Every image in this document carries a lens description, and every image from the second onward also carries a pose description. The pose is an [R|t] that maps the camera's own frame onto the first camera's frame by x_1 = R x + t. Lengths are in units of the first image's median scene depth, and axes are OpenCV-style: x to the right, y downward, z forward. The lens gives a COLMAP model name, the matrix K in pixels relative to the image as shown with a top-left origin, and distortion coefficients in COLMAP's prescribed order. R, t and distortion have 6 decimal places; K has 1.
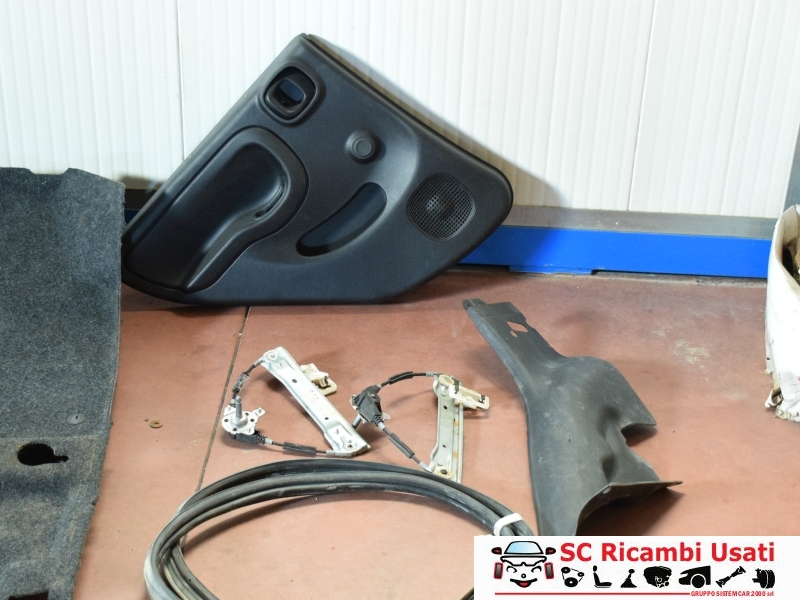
lens RADIAL K [[1305.4, 0, 400.0], [0, 1305.4, 300.0], [0, 0, 1]] dist [-0.024783, -0.080475]
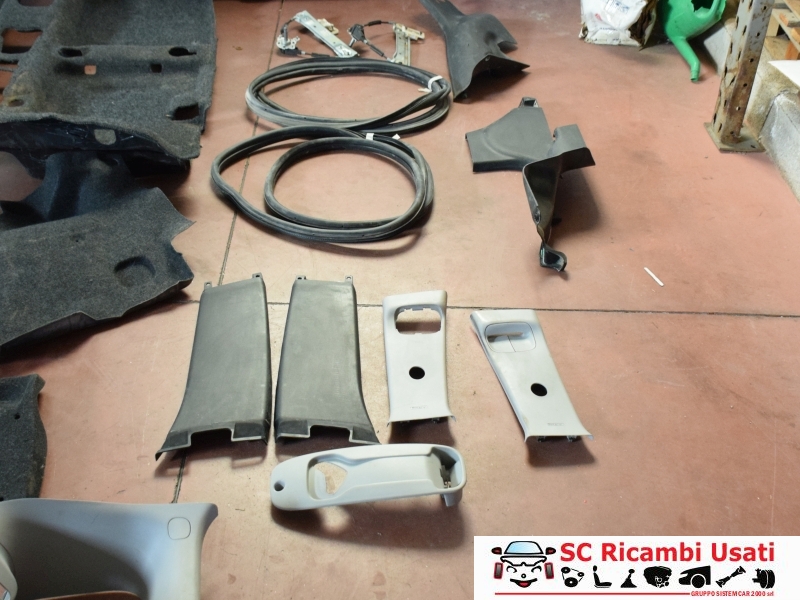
lens RADIAL K [[997.5, 0, 400.0], [0, 997.5, 300.0], [0, 0, 1]] dist [-0.033697, 0.033237]
pose [[0.998855, -0.031609, 0.035913, -0.026517], [0.025873, 0.988311, 0.150241, 0.239007], [-0.040242, -0.149139, 0.987997, -0.413734]]
